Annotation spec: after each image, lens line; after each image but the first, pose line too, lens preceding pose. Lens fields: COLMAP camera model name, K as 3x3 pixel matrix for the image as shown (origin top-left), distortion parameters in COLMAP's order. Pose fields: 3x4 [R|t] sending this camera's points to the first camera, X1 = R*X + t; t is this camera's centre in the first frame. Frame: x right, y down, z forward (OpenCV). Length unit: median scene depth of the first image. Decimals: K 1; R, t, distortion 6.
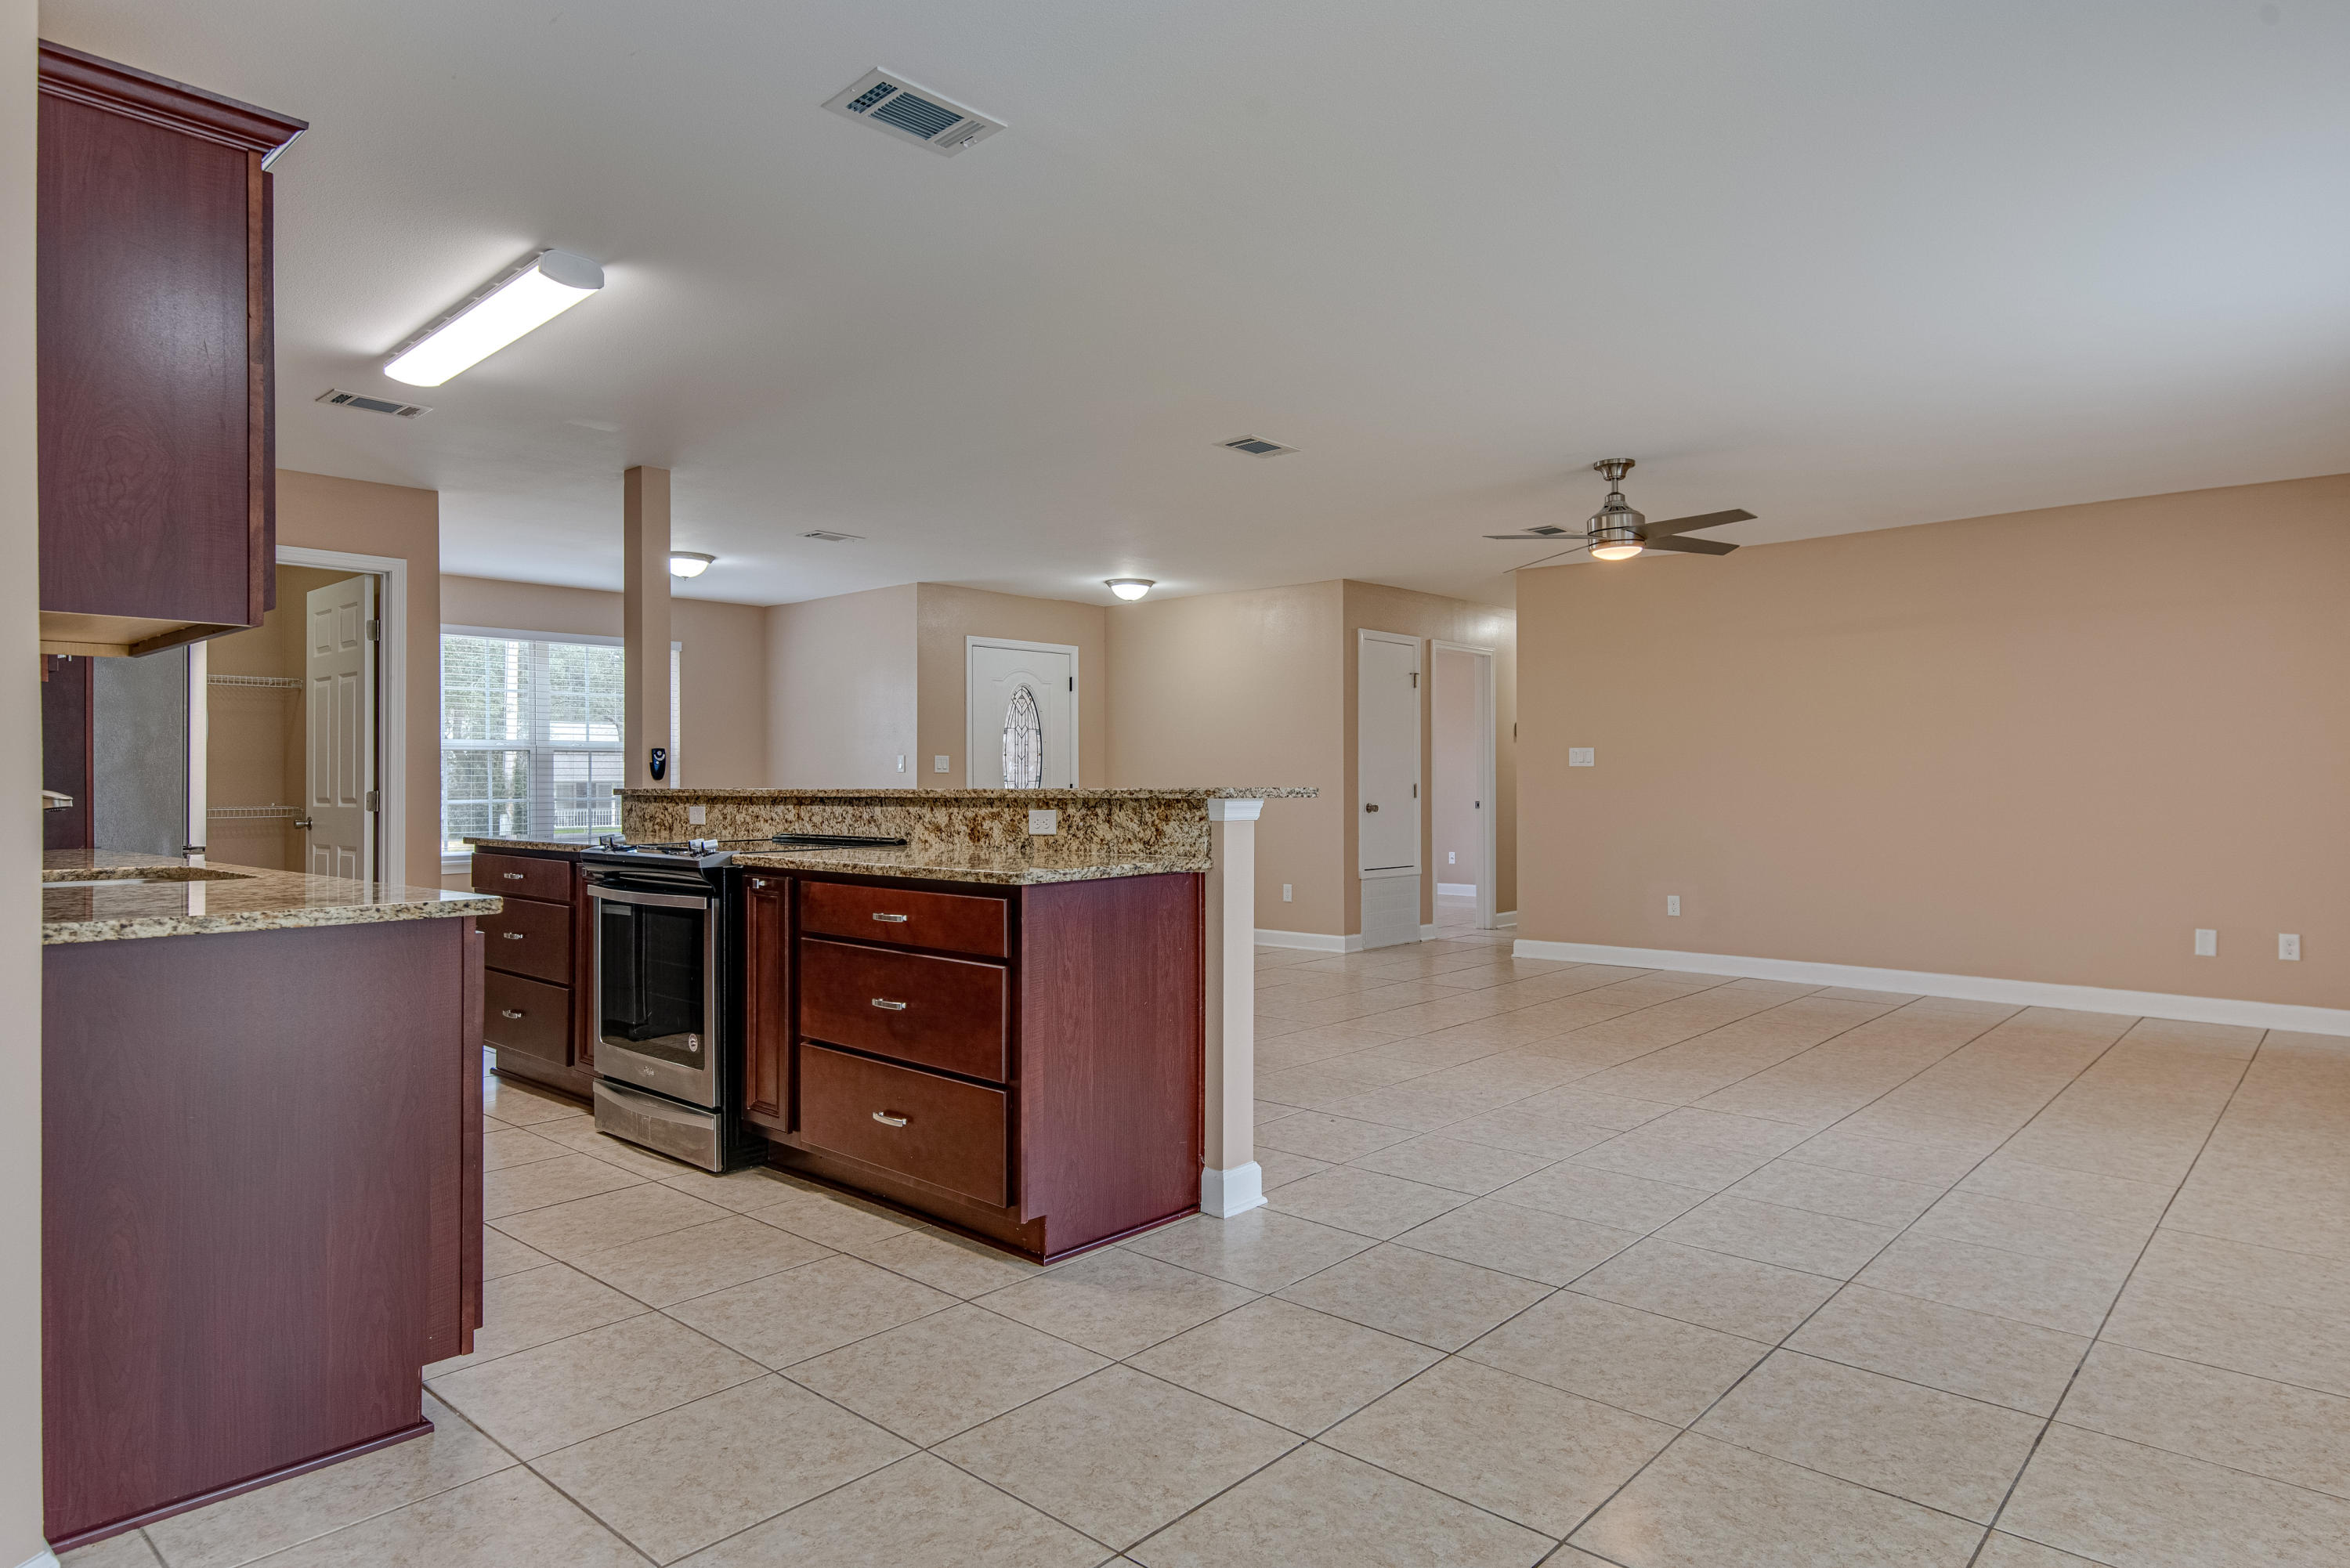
lens RADIAL K [[1362.7, 0, 1174.7], [0, 1362.7, 766.1], [0, 0, 1]] dist [0.015864, -0.006880]
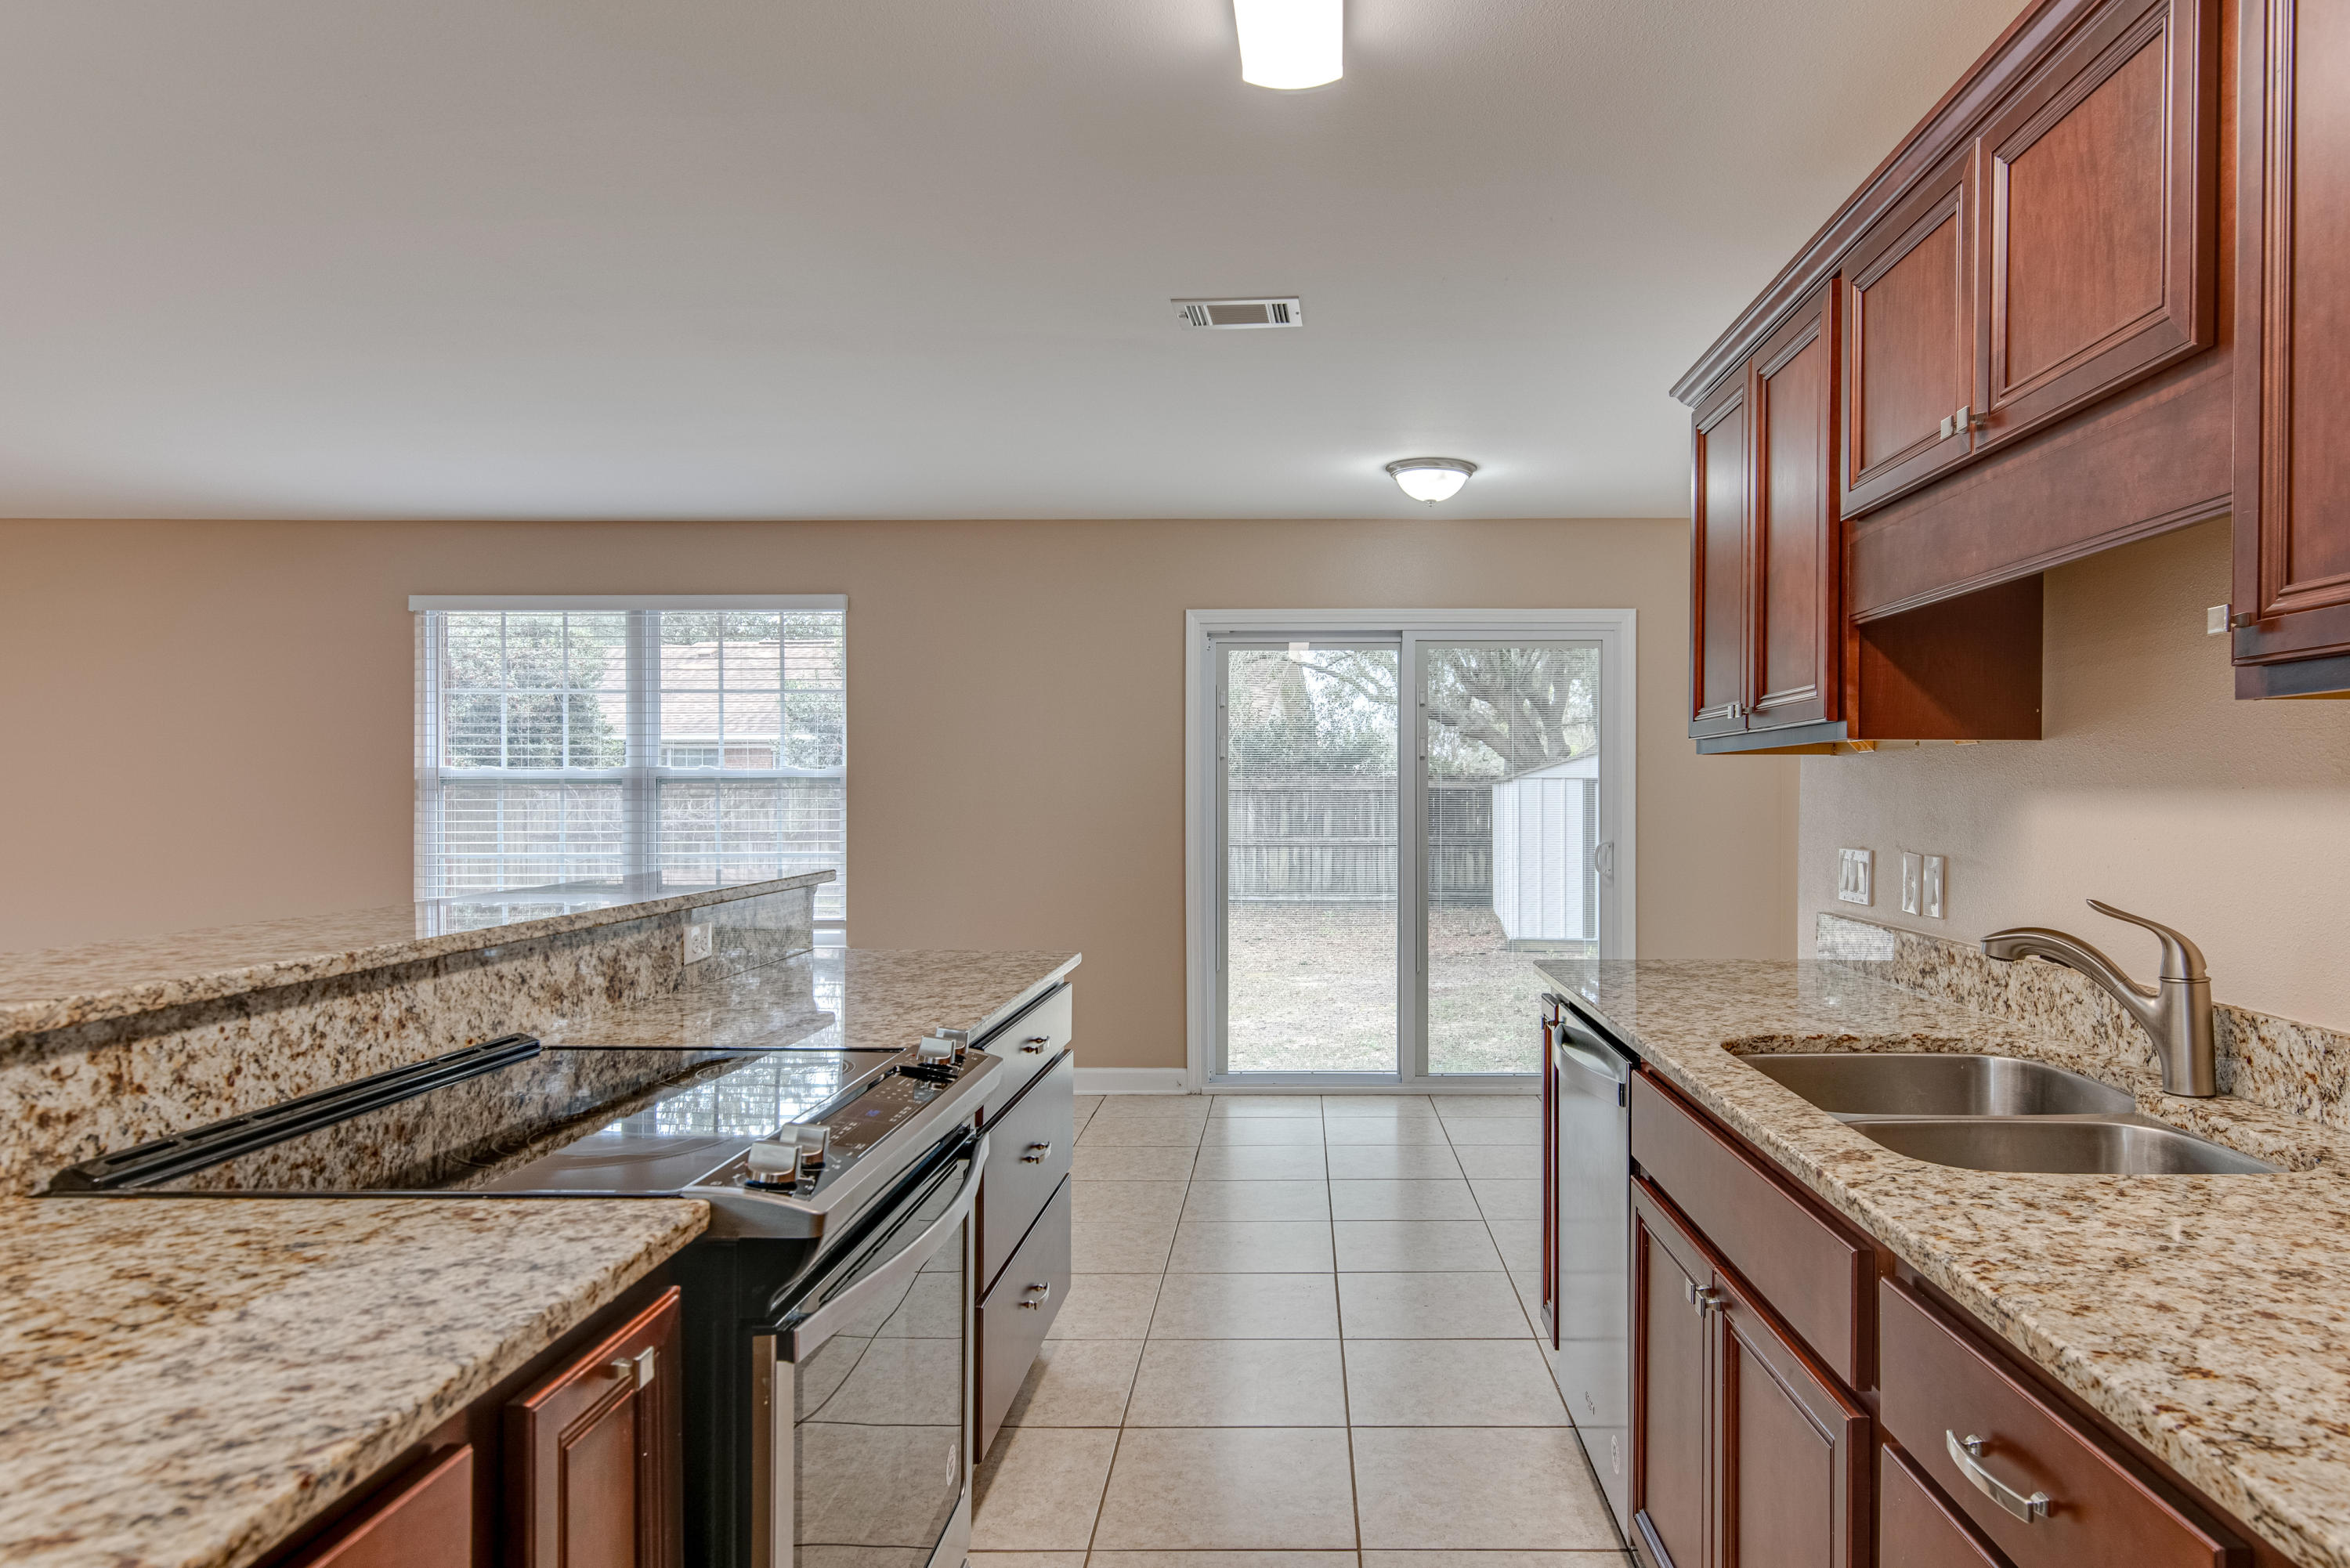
lens RADIAL K [[1410.4, 0, 1296.7], [0, 1410.4, 800.2], [0, 0, 1]] dist [0.016183, -0.005336]
pose [[-0.666344, -0.002529, 0.745640, -0.853931], [-0.008591, 0.999954, -0.004286, -0.028501], [-0.745595, -0.009261, -0.666335, 1.331882]]
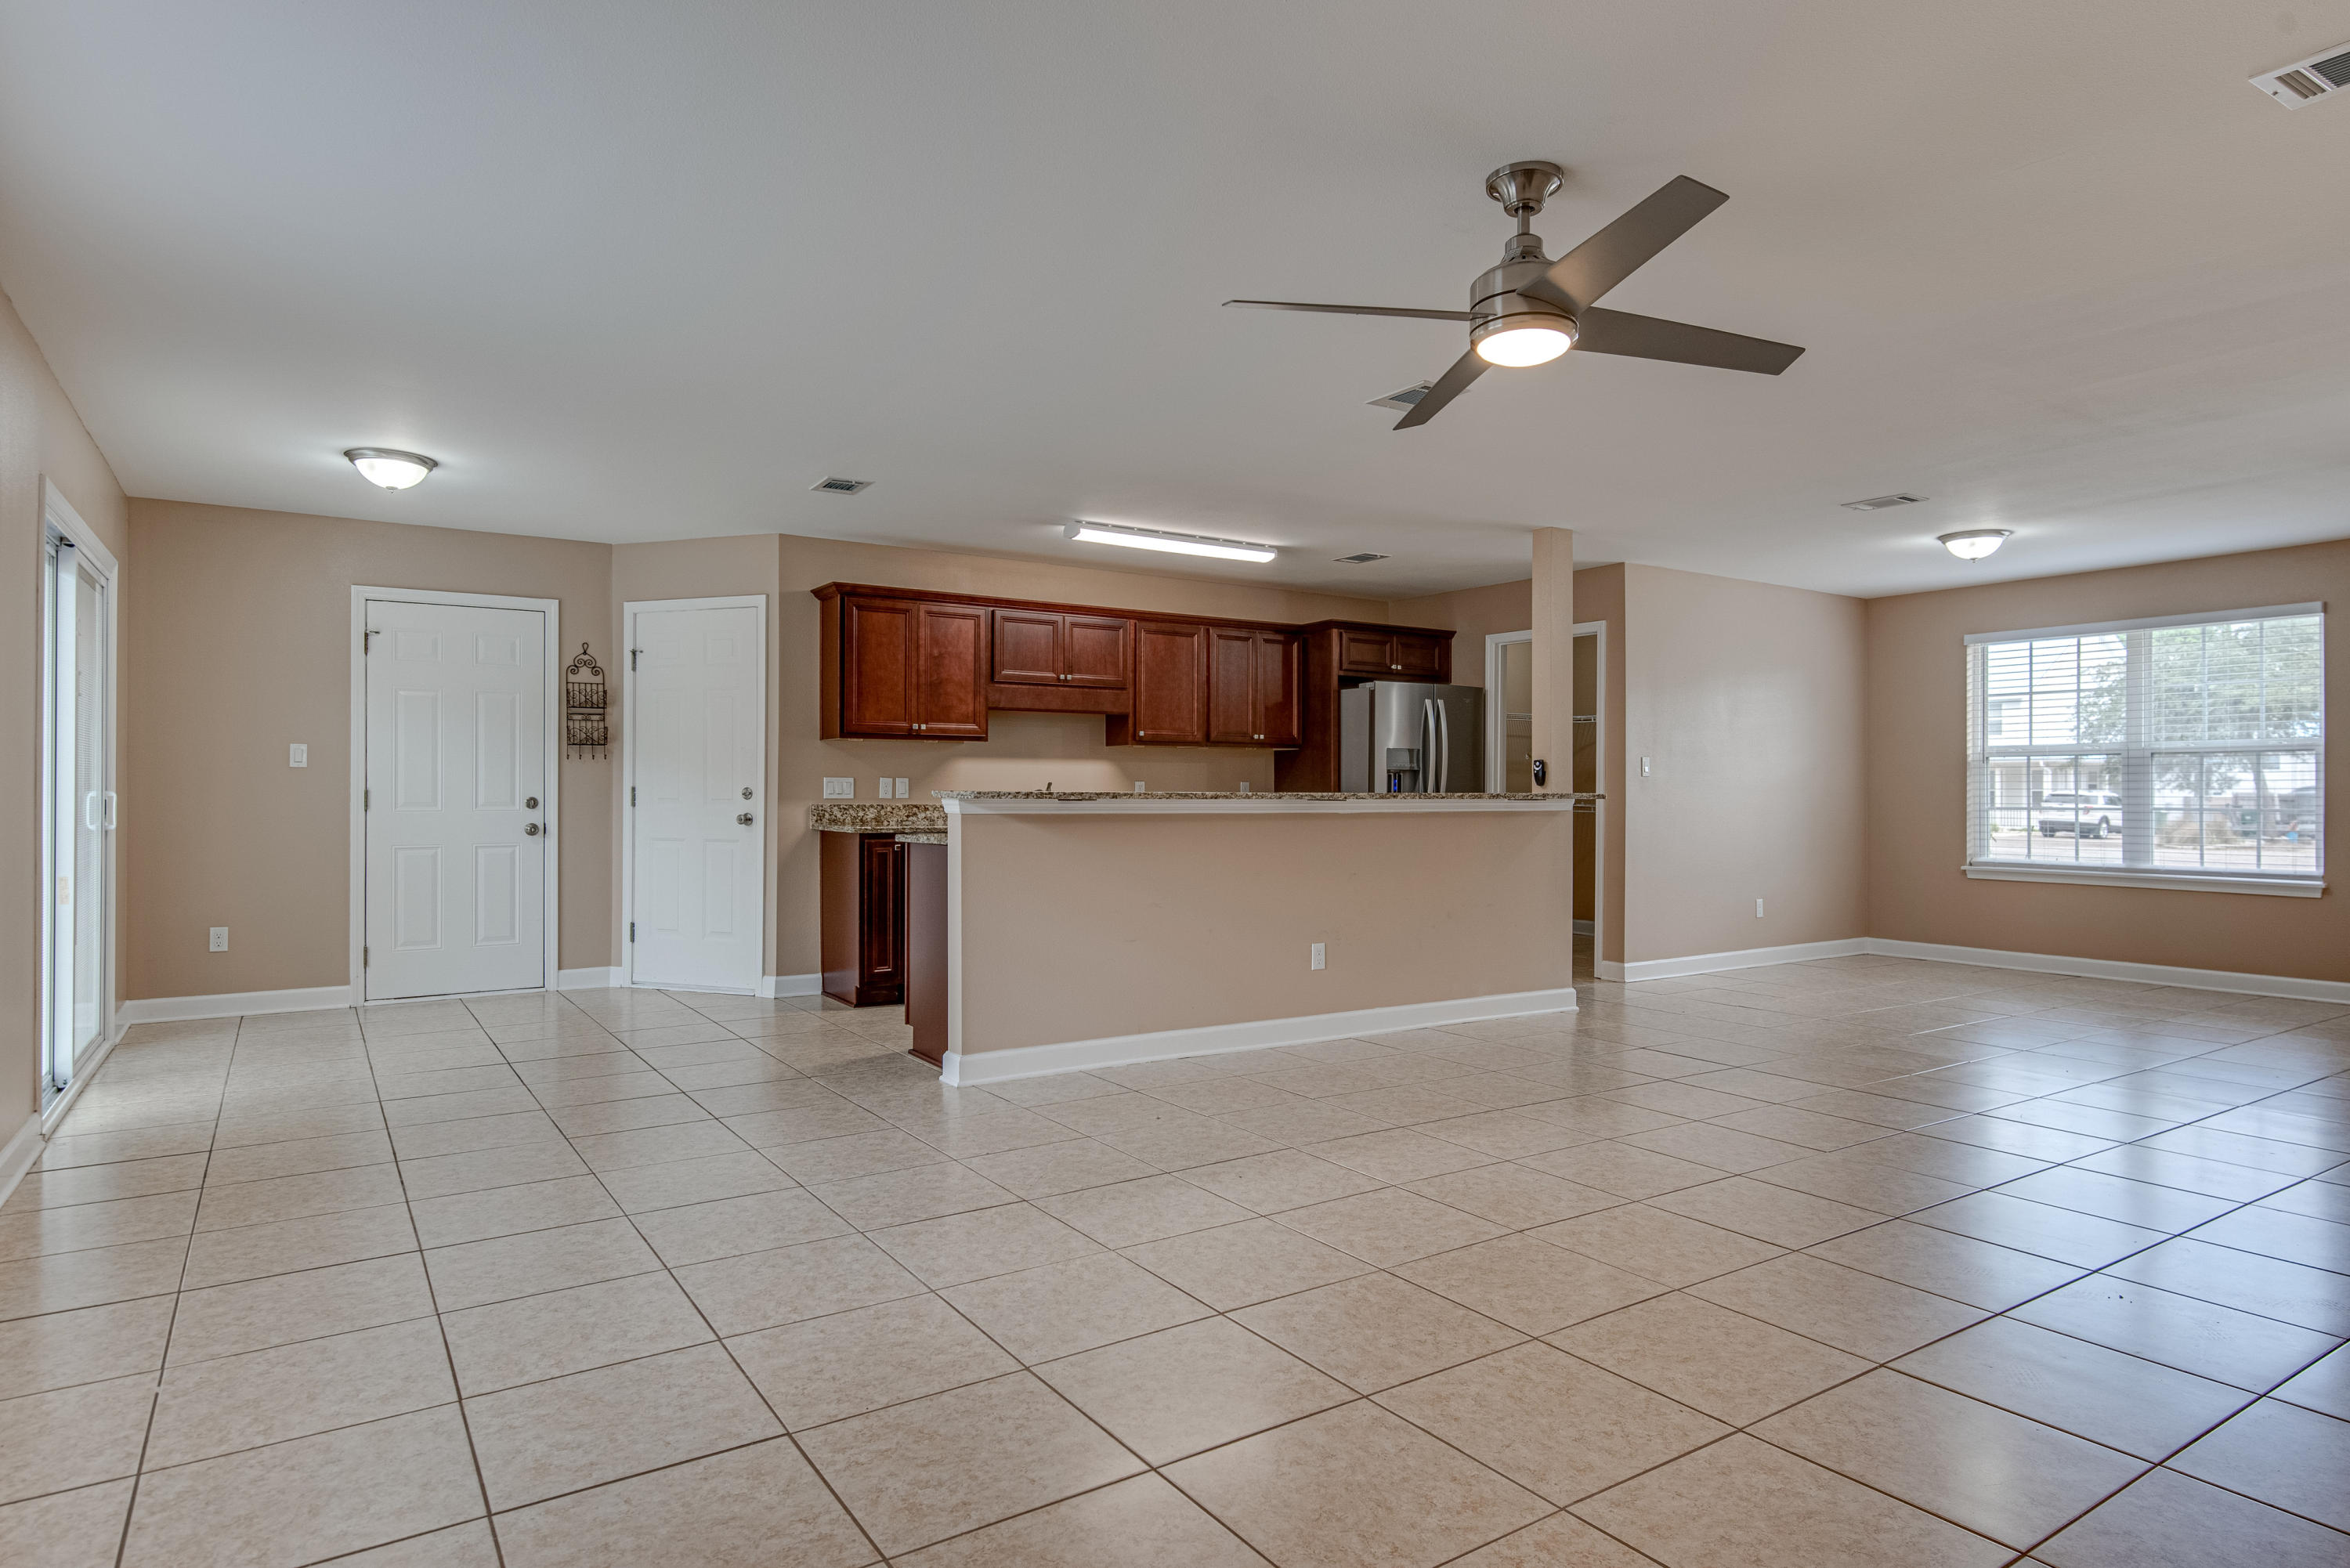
lens RADIAL K [[1362.7, 0, 1214.8], [0, 1362.7, 785.9], [0, 0, 1]] dist [0.015864, -0.006880]
pose [[-0.248744, -0.003856, -0.968562, 1.340685], [0.009544, 0.999934, -0.006432, 0.023179], [0.968522, -0.010843, -0.248691, 1.590666]]
